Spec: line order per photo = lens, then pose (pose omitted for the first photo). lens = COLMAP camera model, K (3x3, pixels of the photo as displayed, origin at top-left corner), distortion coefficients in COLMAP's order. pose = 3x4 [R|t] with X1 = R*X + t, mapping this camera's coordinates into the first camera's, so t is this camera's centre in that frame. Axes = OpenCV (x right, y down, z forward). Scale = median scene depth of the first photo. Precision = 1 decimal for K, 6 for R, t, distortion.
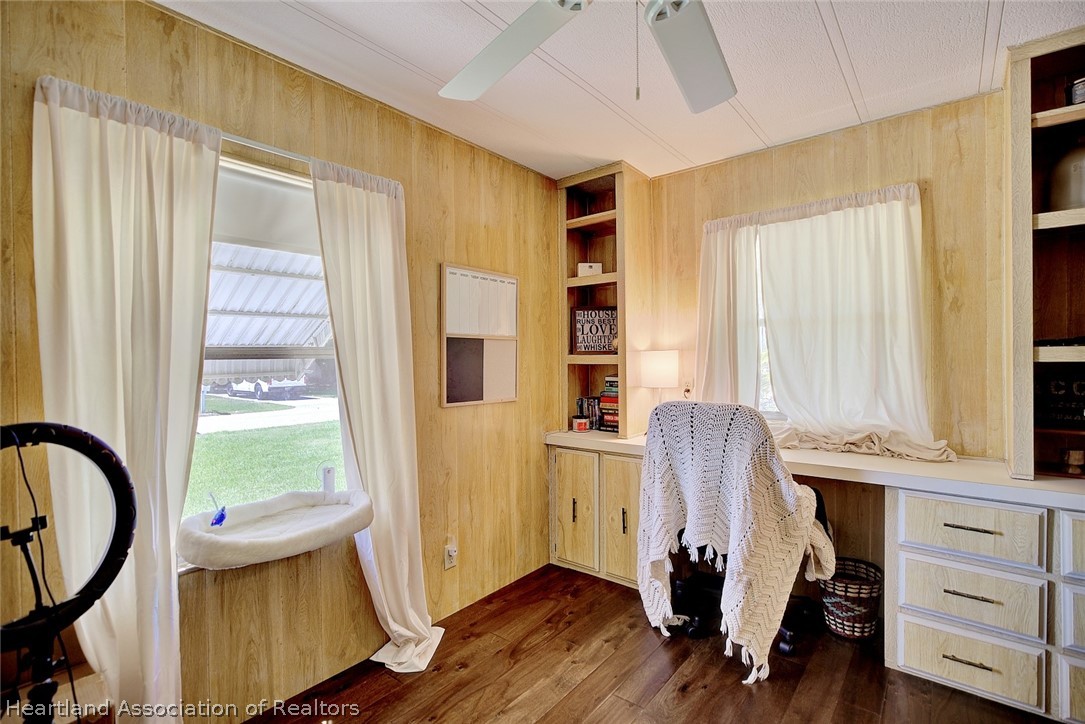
lens RADIAL K [[494.4, 0, 545.6], [0, 494.4, 364.1], [0, 0, 1]] dist [-0.004131, 0.000024]
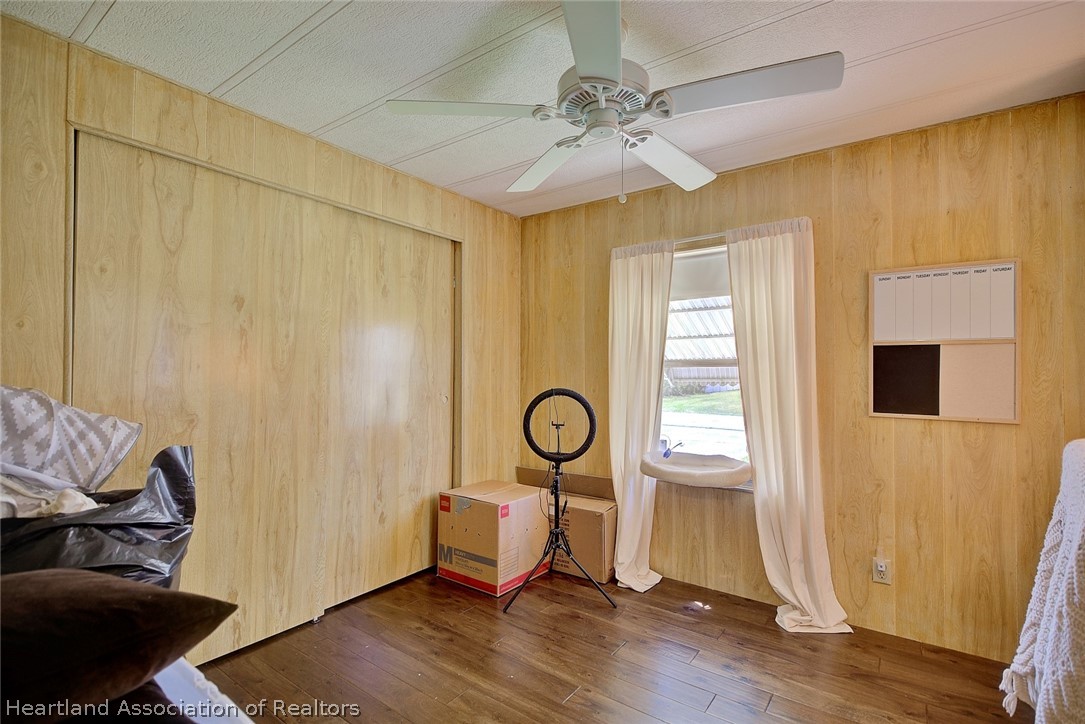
lens RADIAL K [[494.4, 0, 548.1], [0, 494.4, 362.2], [0, 0, 1]] dist [-0.004131, 0.000024]
pose [[0.075919, -0.002411, -0.997111, 0.743342], [-0.011583, 0.999927, -0.003300, -0.010482], [0.997047, 0.011800, 0.075885, 0.277443]]
